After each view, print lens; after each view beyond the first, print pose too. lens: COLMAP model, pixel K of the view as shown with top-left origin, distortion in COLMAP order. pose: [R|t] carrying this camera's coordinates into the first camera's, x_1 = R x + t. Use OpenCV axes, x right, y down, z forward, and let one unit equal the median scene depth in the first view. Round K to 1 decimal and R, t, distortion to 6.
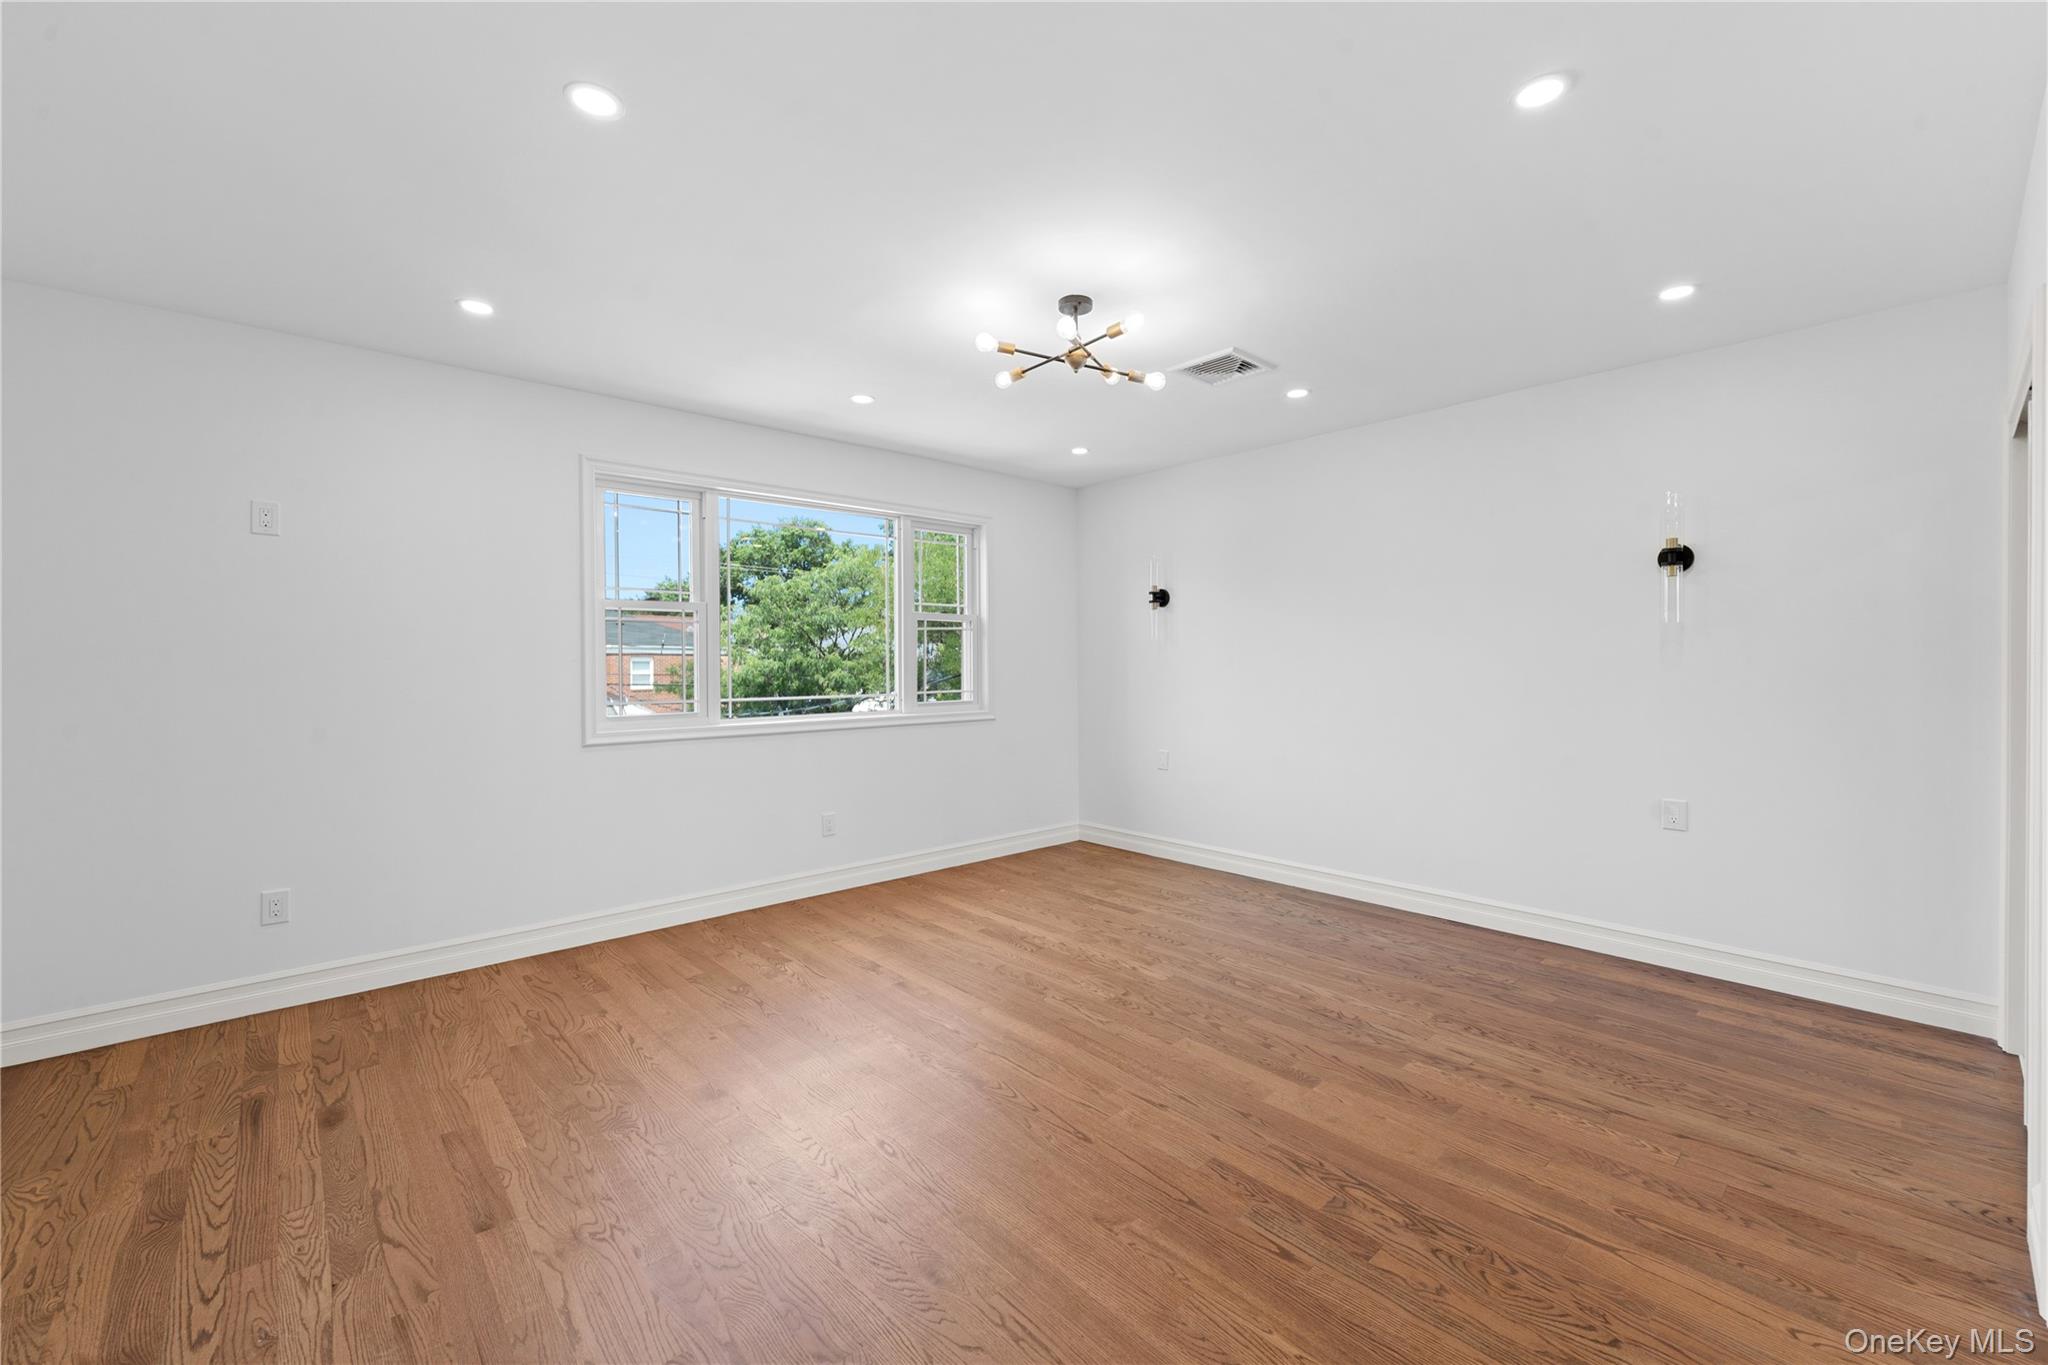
lens RADIAL K [[834.0, 0, 1026.6], [0, 834.0, 681.9], [0, 0, 1]] dist [0.002546, -0.001507]
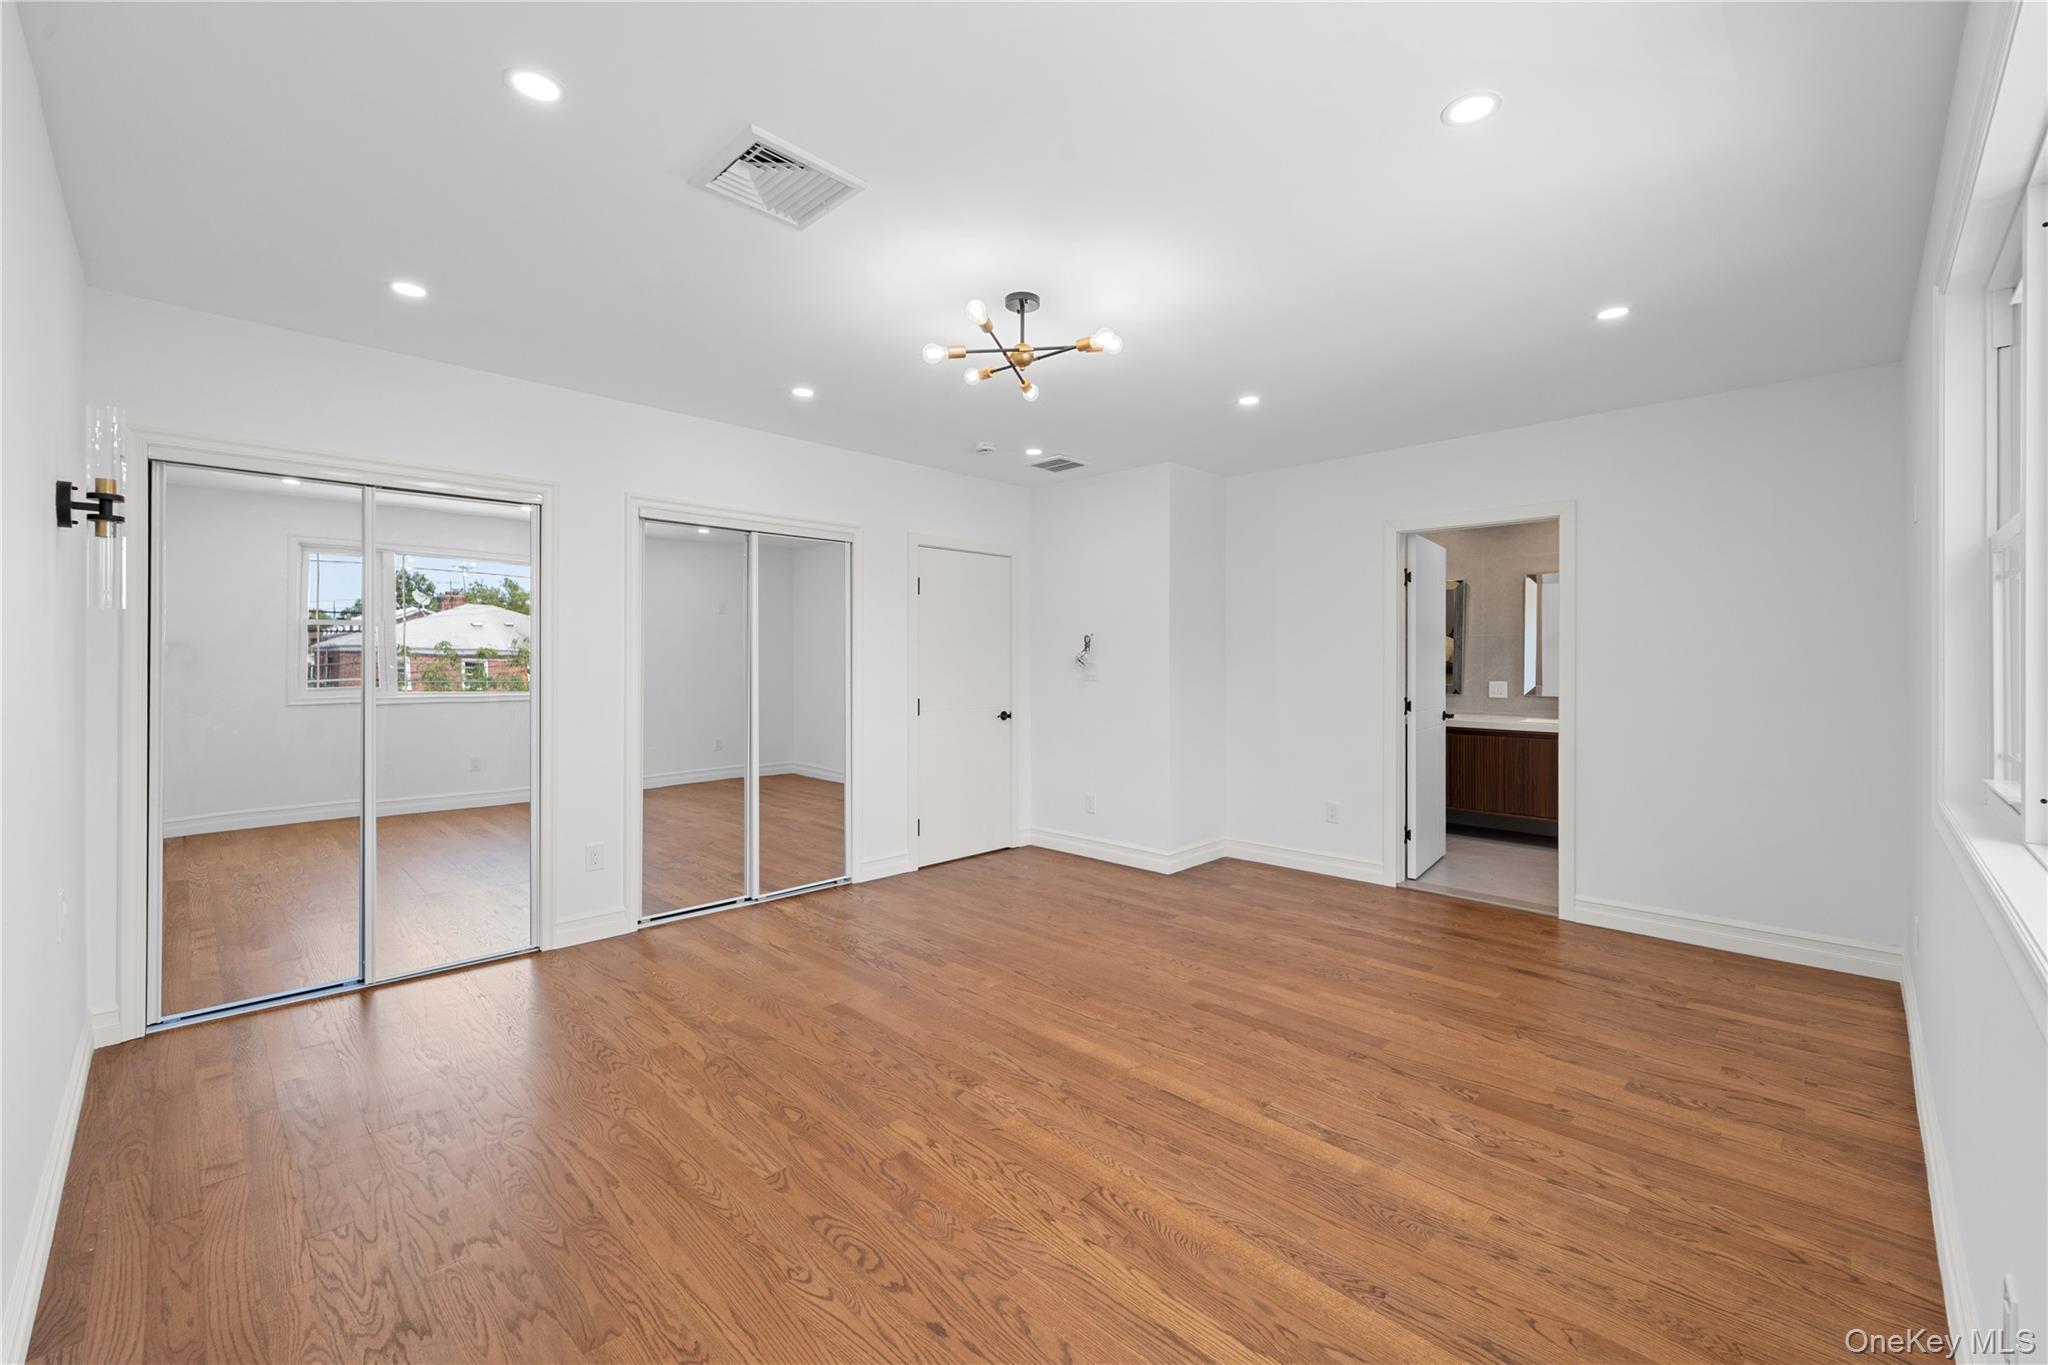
lens RADIAL K [[834.0, 0, 1032.8], [0, 834.0, 650.3], [0, 0, 1]] dist [0.002546, -0.001507]
pose [[-0.998032, 0.001437, -0.062685, 0.097254], [0.000512, 0.999891, 0.014763, -0.049127], [0.062700, 0.014701, -0.997924, 1.752185]]
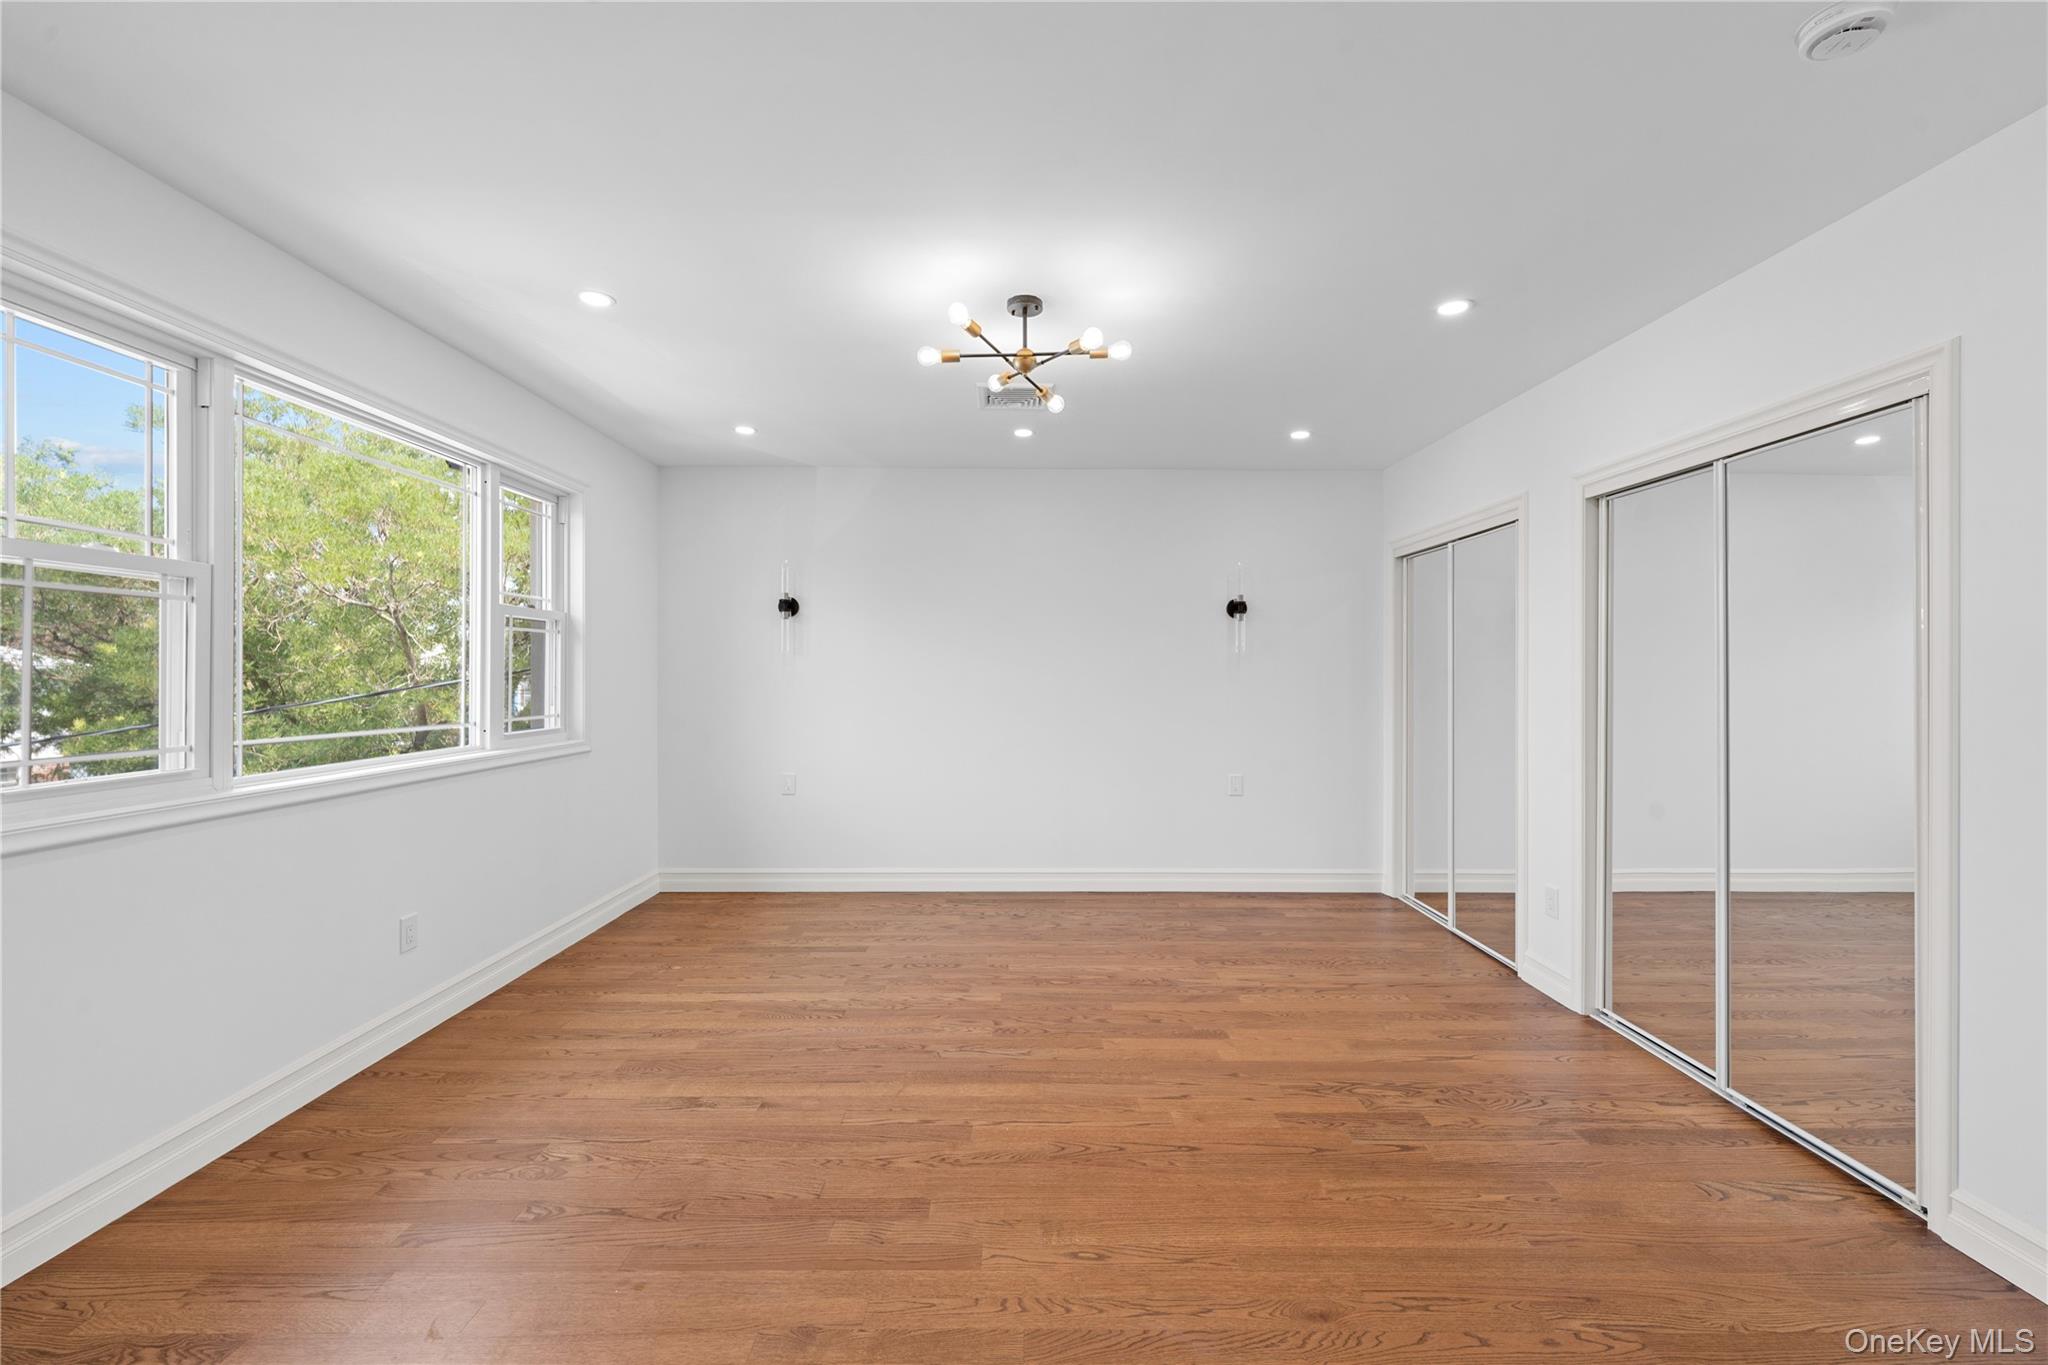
lens RADIAL K [[834.0, 0, 1035.0], [0, 834.0, 680.3], [0, 0, 1]] dist [0.002546, -0.001507]
pose [[0.659634, 0.001102, 0.751586, -0.570167], [0.010996, 0.999878, -0.011117, -0.010847], [-0.751507, 0.015598, 0.659541, 0.320238]]
